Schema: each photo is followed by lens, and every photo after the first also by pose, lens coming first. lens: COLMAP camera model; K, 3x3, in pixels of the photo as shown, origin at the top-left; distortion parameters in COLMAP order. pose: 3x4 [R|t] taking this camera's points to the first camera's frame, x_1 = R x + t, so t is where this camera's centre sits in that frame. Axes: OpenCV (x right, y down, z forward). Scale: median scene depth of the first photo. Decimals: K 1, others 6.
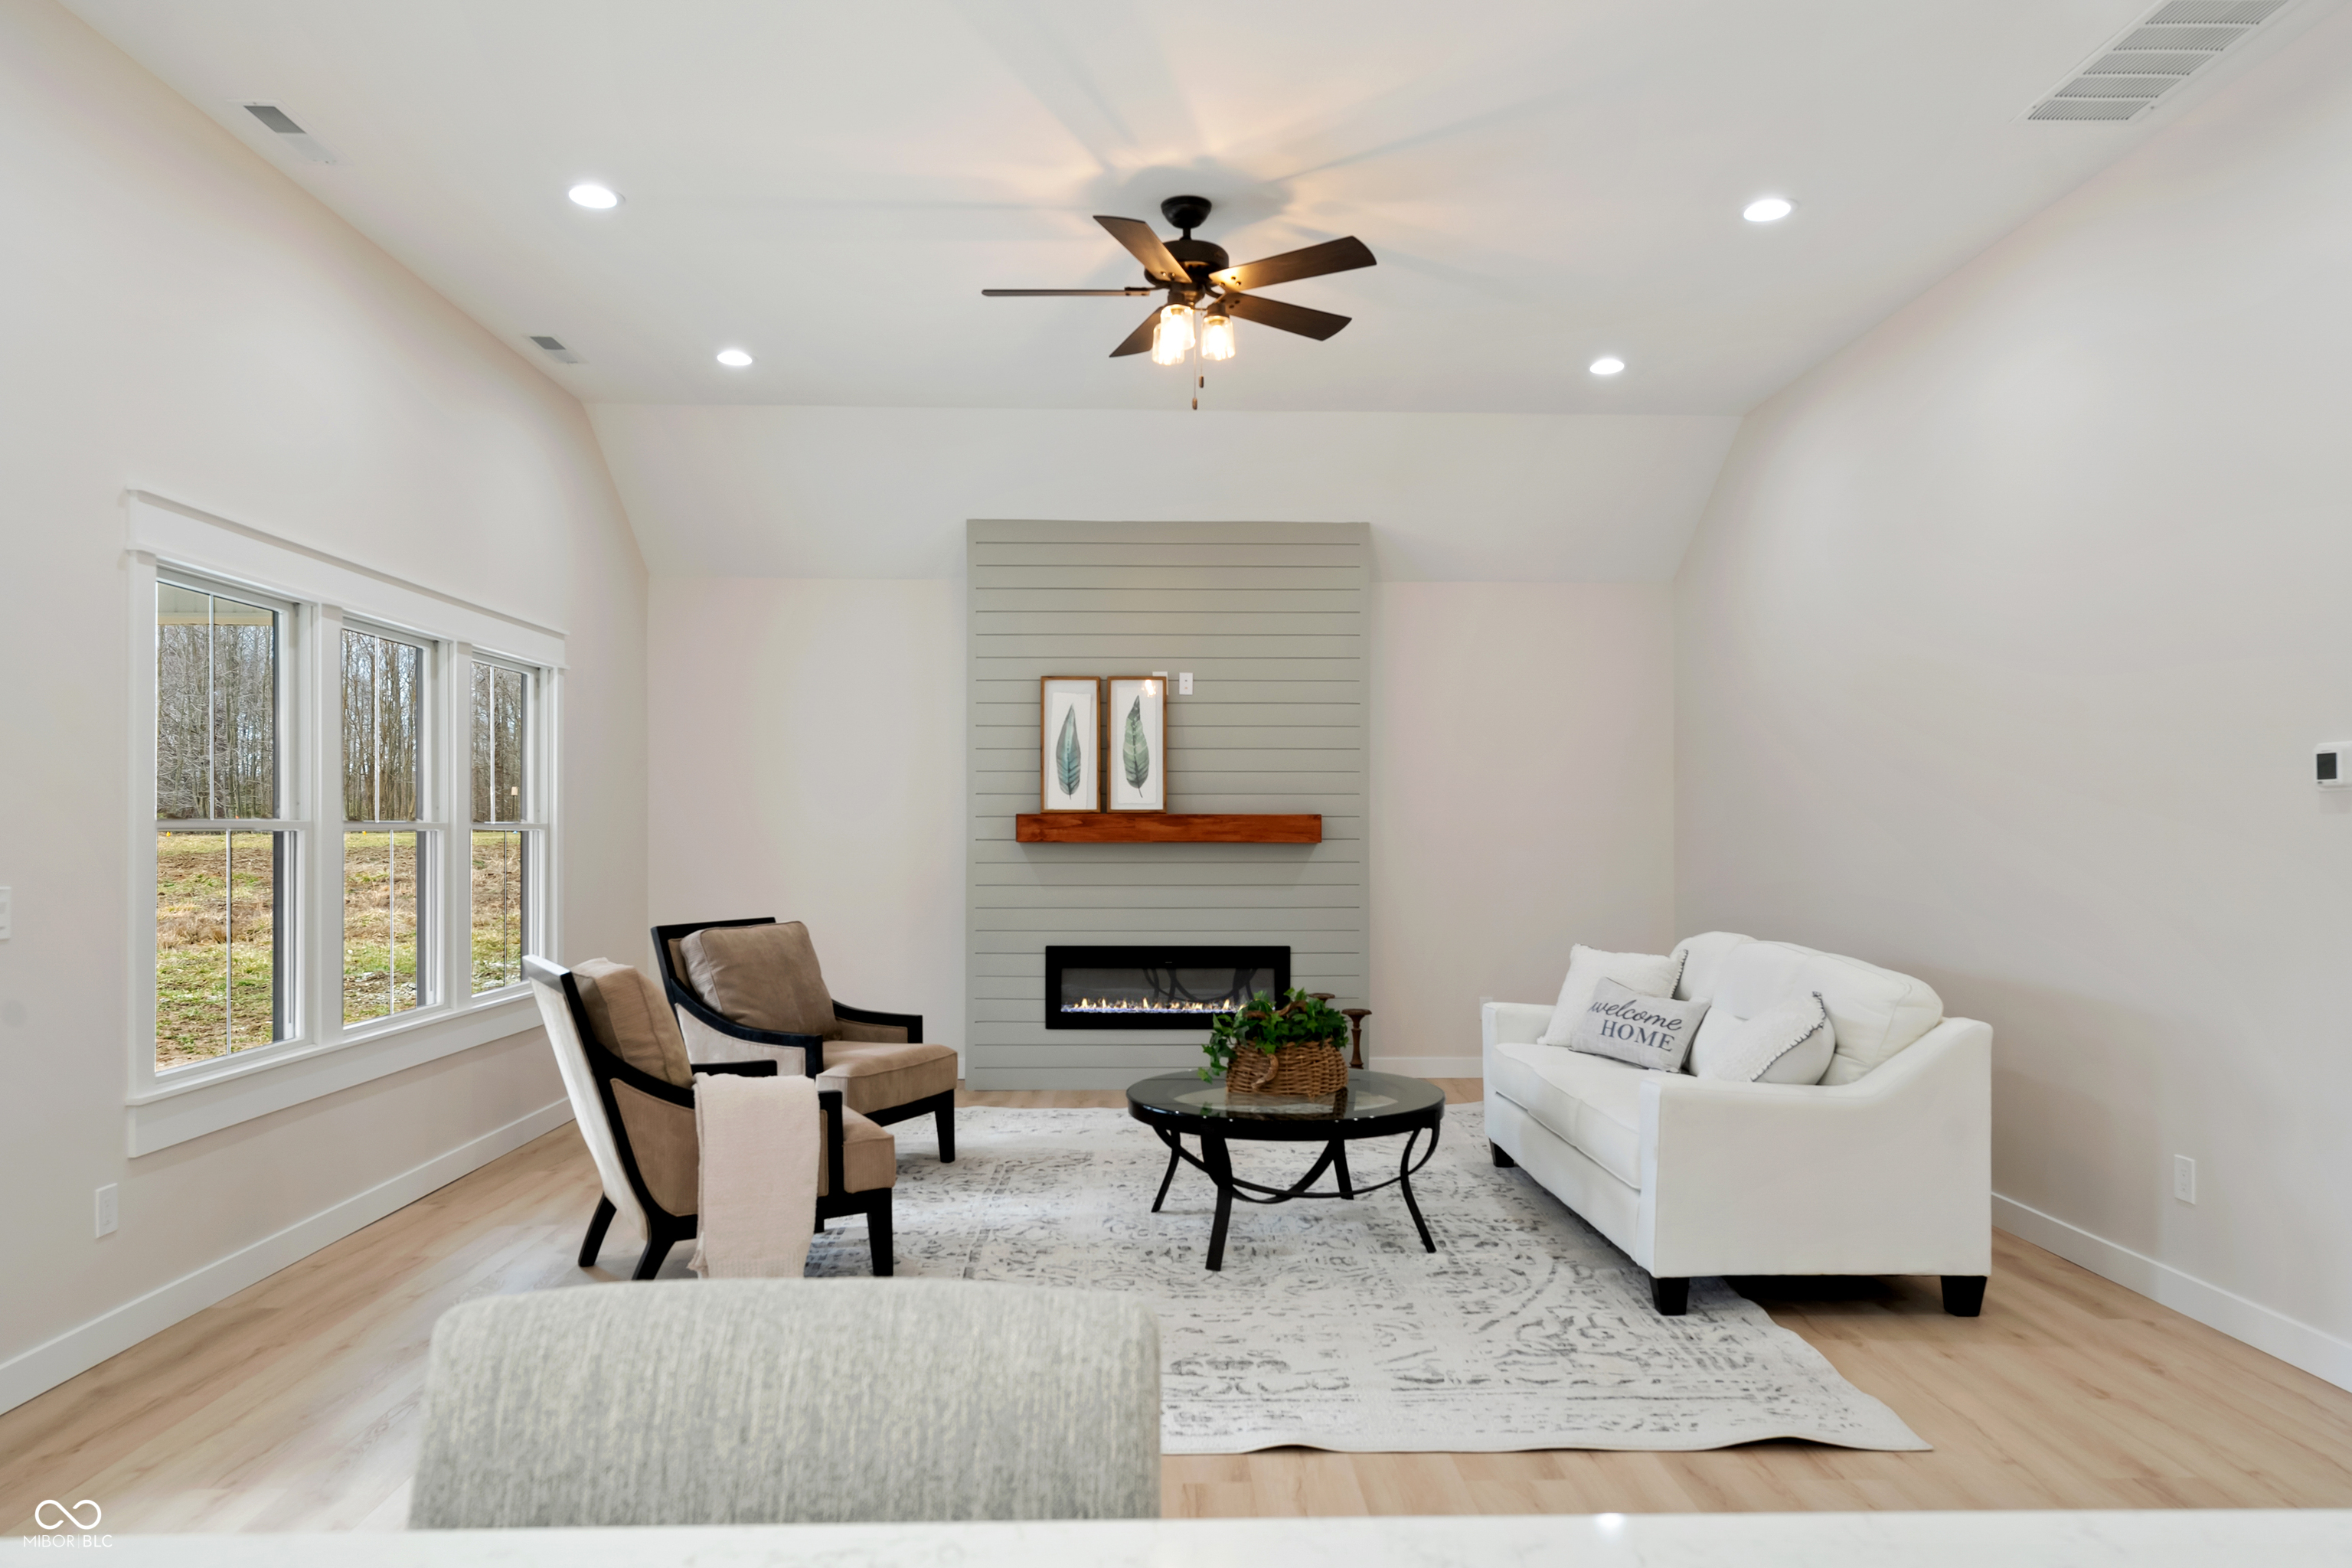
lens RADIAL K [[1541.0, 0, 1171.0], [0, 1541.0, 830.2], [0, 0, 1]] dist [0.007457, -0.000021]
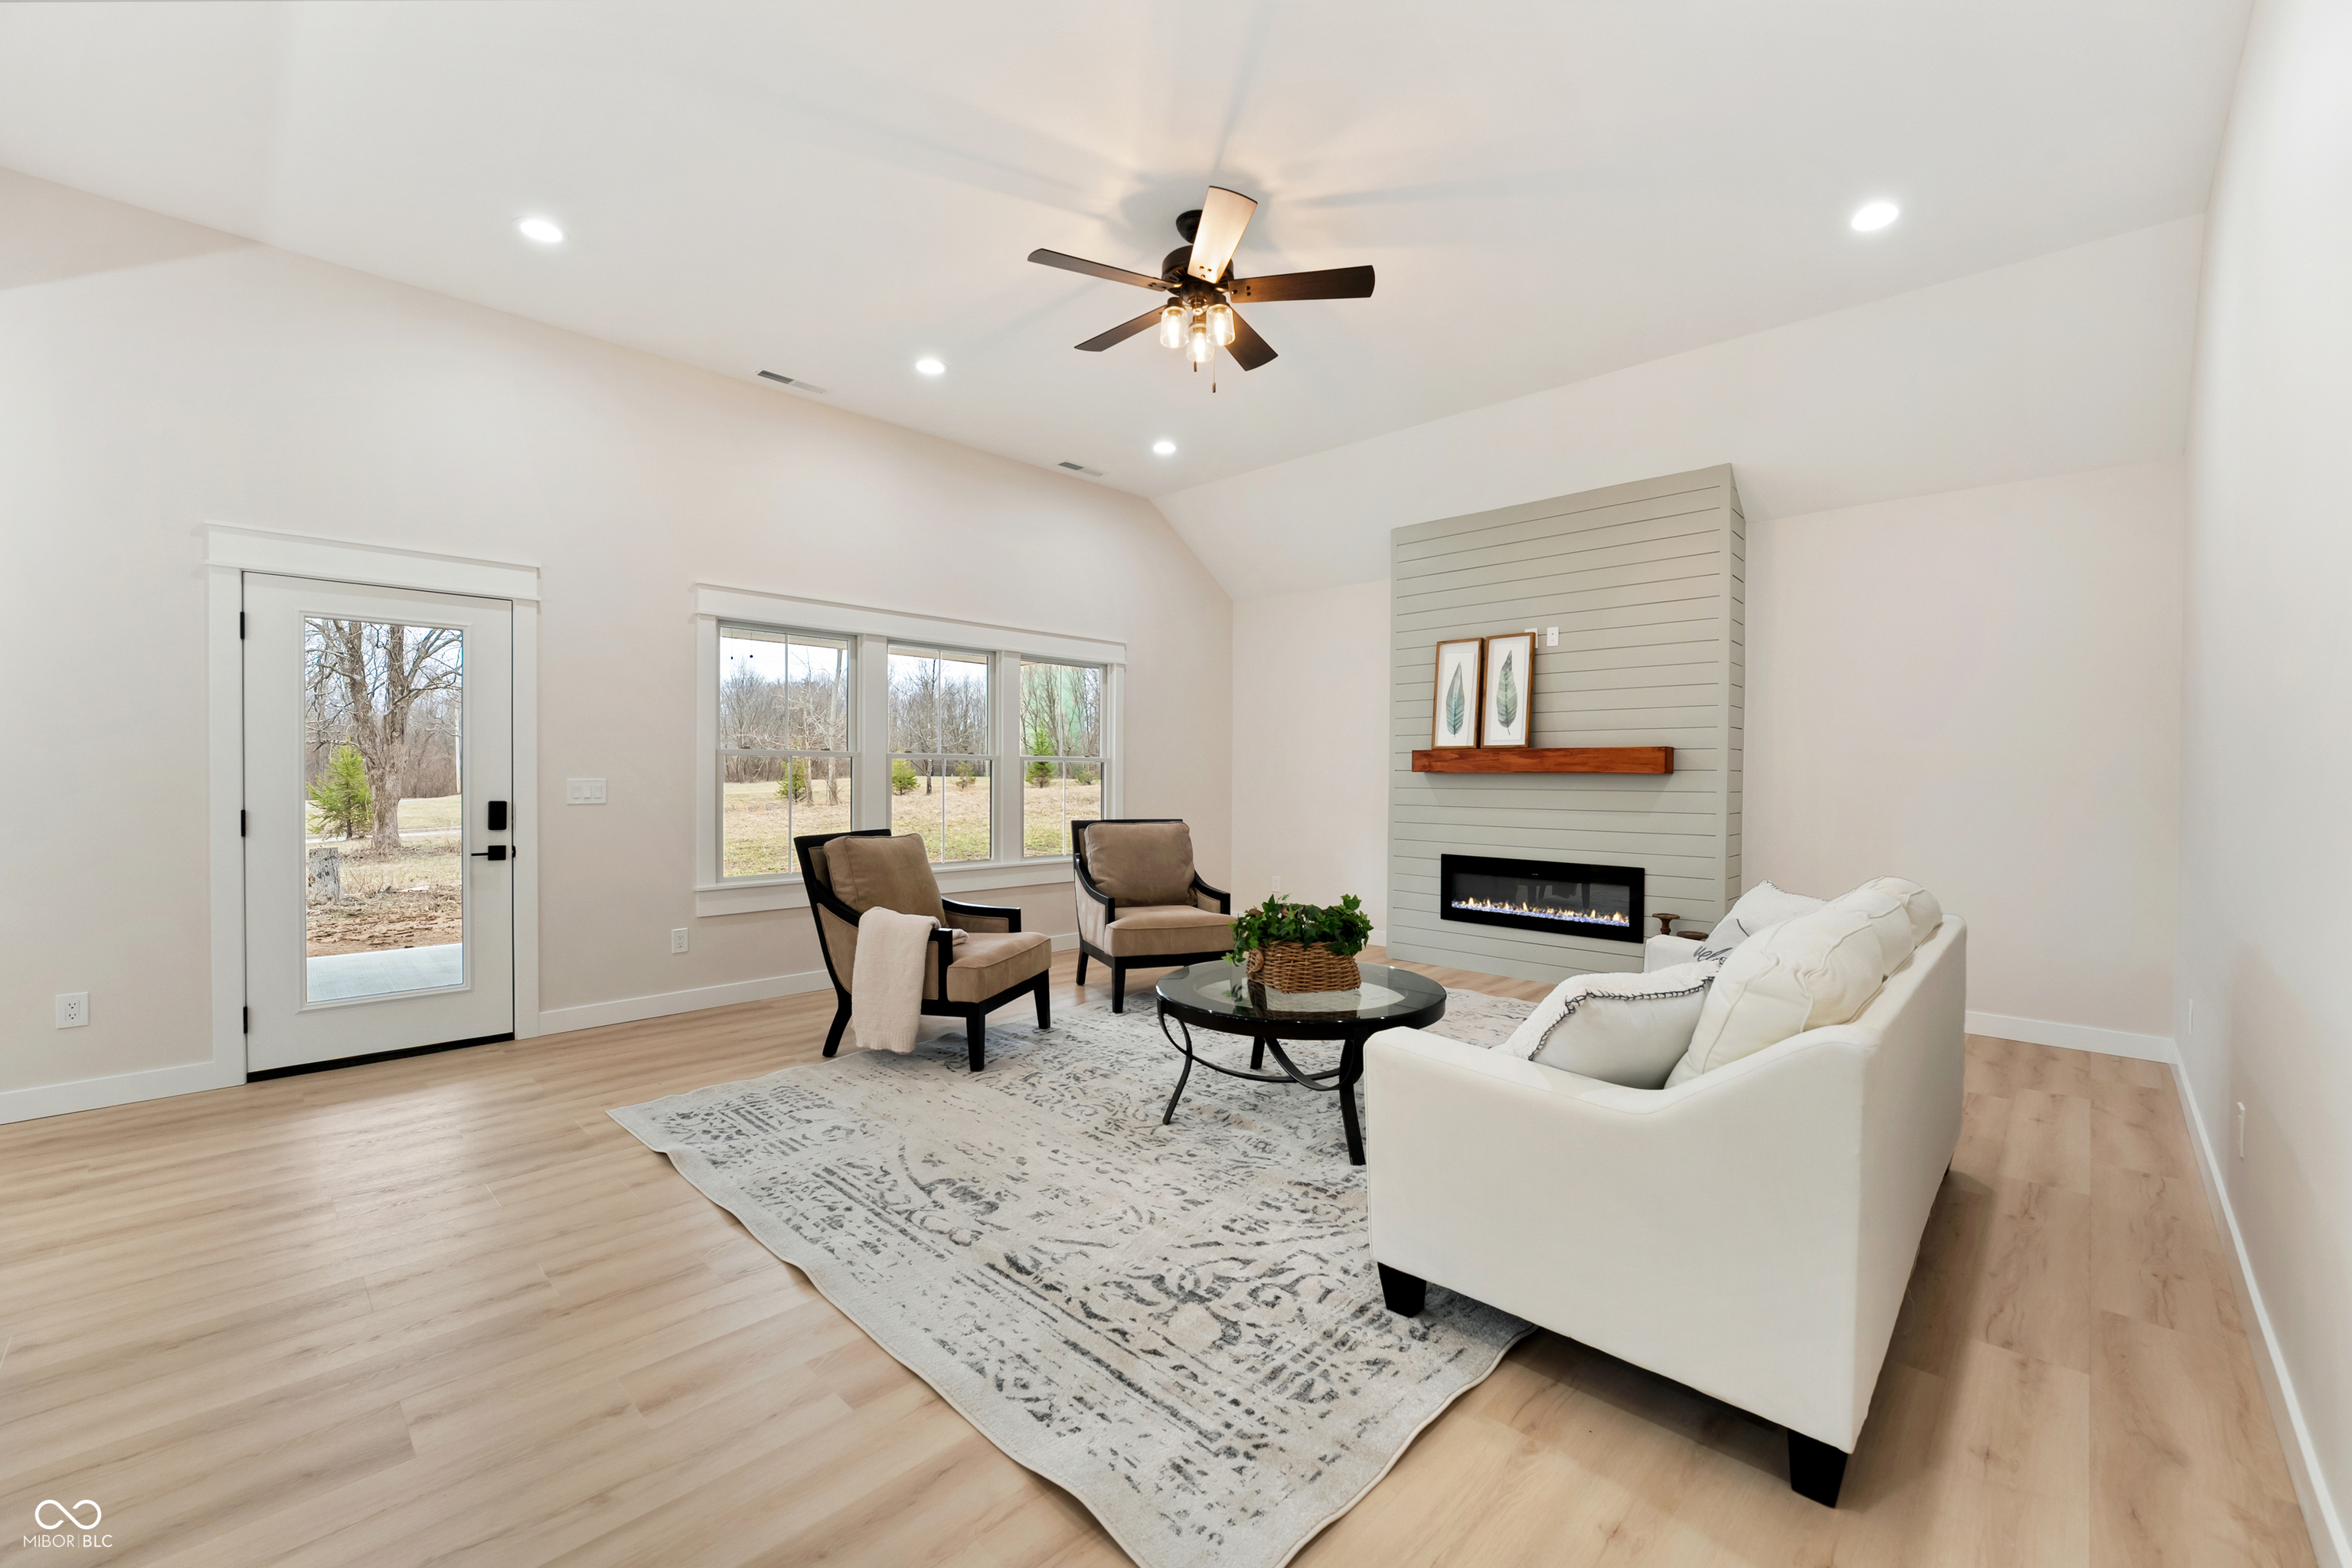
lens RADIAL K [[948.9, 0, 1182.3], [0, 948.9, 787.6], [0, 0, 1]] dist [-0.012386, 0.000119]
pose [[0.702948, 0.013810, -0.711107, 0.433236], [-0.006985, 0.999897, 0.012514, 0.016160], [0.711207, -0.003830, 0.702973, 0.397681]]
